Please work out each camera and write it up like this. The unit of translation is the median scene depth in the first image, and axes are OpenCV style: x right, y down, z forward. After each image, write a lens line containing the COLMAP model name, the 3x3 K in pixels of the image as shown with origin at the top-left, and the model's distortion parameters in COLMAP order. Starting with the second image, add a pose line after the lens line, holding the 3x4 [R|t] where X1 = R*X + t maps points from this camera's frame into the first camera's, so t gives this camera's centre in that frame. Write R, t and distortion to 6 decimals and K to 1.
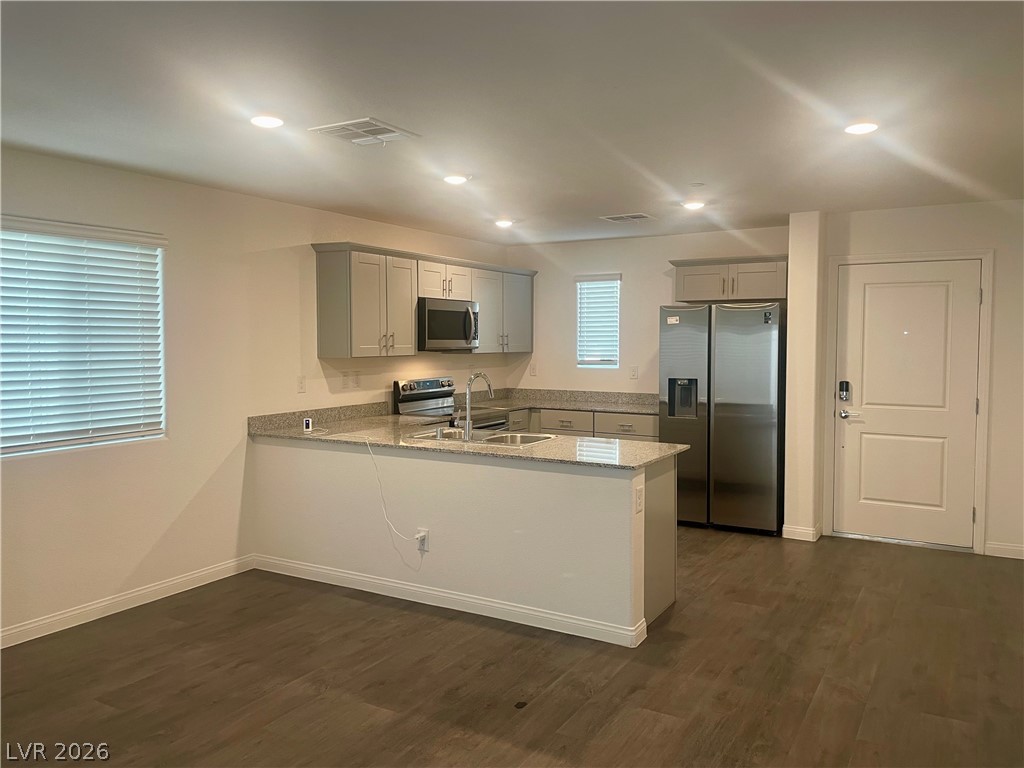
lens RADIAL K [[783.0, 0, 526.0], [0, 783.0, 376.5], [0, 0, 1]] dist [0.063872, -0.058853]
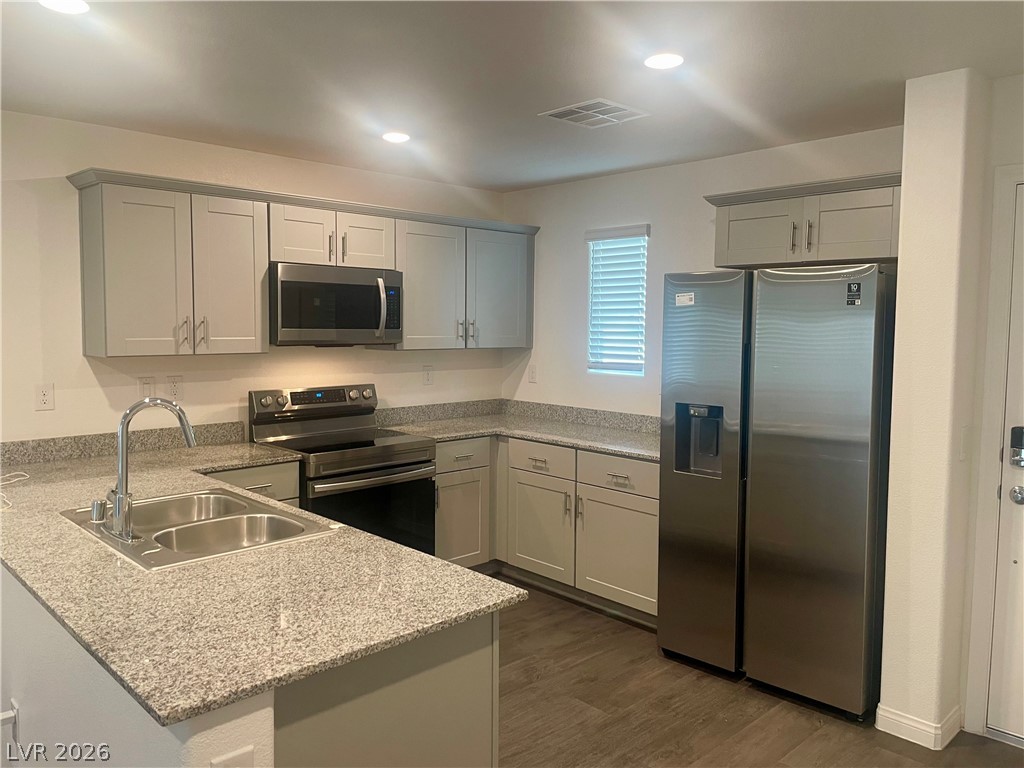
lens RADIAL K [[783.0, 0, 521.3], [0, 783.0, 375.9], [0, 0, 1]] dist [0.063872, -0.058853]
pose [[0.960655, 0.030025, -0.276117, 0.230938], [-0.024365, 0.999417, 0.023910, -0.028077], [0.276674, -0.016241, 0.960827, 0.431394]]
